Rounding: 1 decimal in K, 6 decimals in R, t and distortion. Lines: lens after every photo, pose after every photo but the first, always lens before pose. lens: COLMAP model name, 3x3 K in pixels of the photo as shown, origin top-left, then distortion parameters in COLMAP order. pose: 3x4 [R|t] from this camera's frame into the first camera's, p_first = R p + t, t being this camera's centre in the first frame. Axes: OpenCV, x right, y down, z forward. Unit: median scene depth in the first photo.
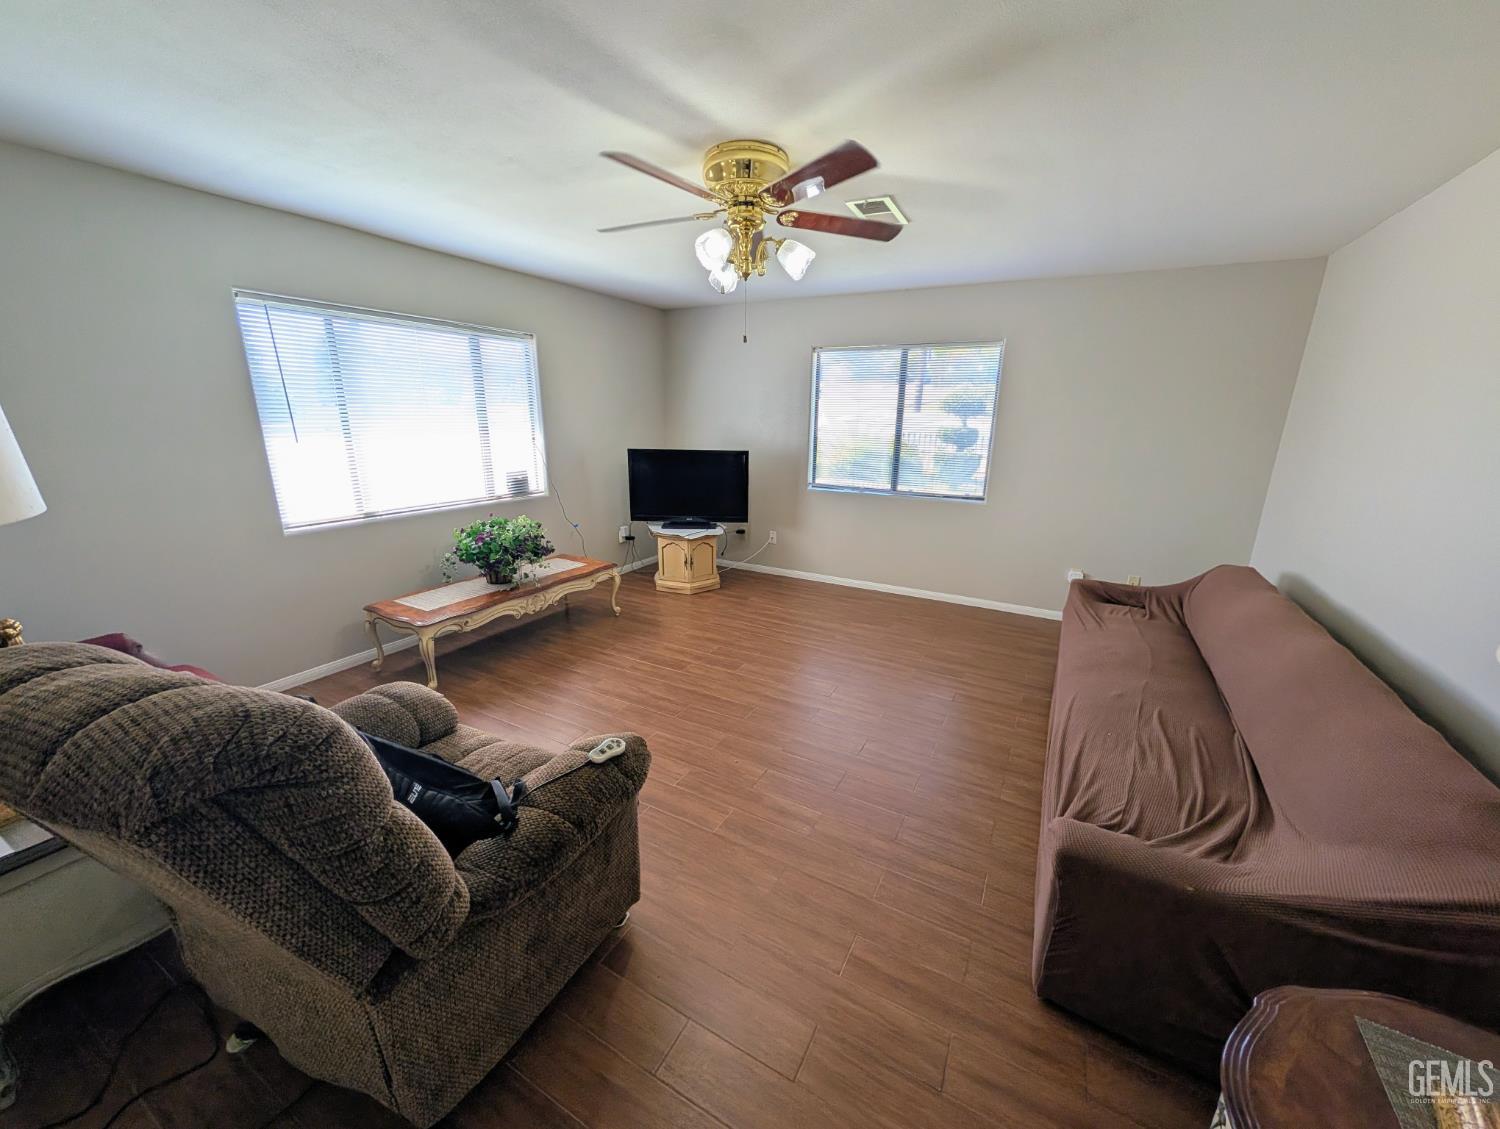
lens RADIAL K [[567.5, 0, 750.0], [0, 567.5, 564.5], [0, 0, 1]] dist [-0.000146, -0.005979]
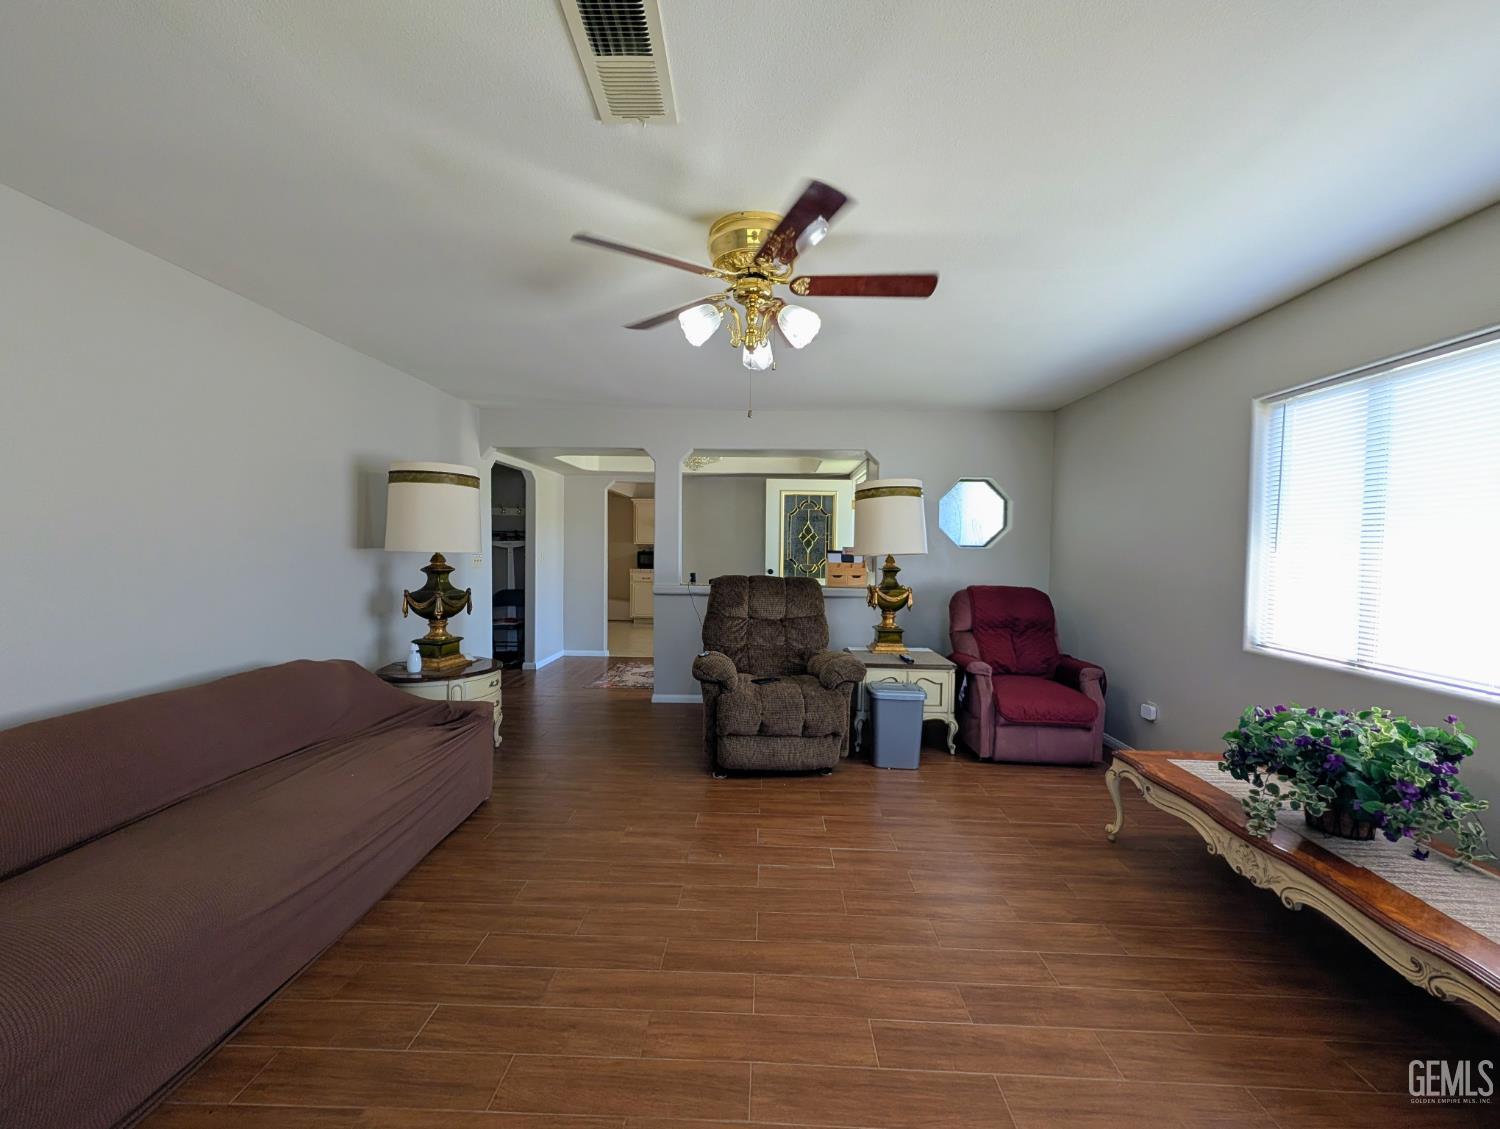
lens RADIAL K [[567.5, 0, 750.0], [0, 567.5, 564.5], [0, 0, 1]] dist [-0.000146, -0.005979]
pose [[-0.888051, -0.010894, -0.459617, 0.258379], [-0.145890, 0.954727, 0.259253, -0.255452], [0.435984, 0.297283, -0.849435, 1.172018]]
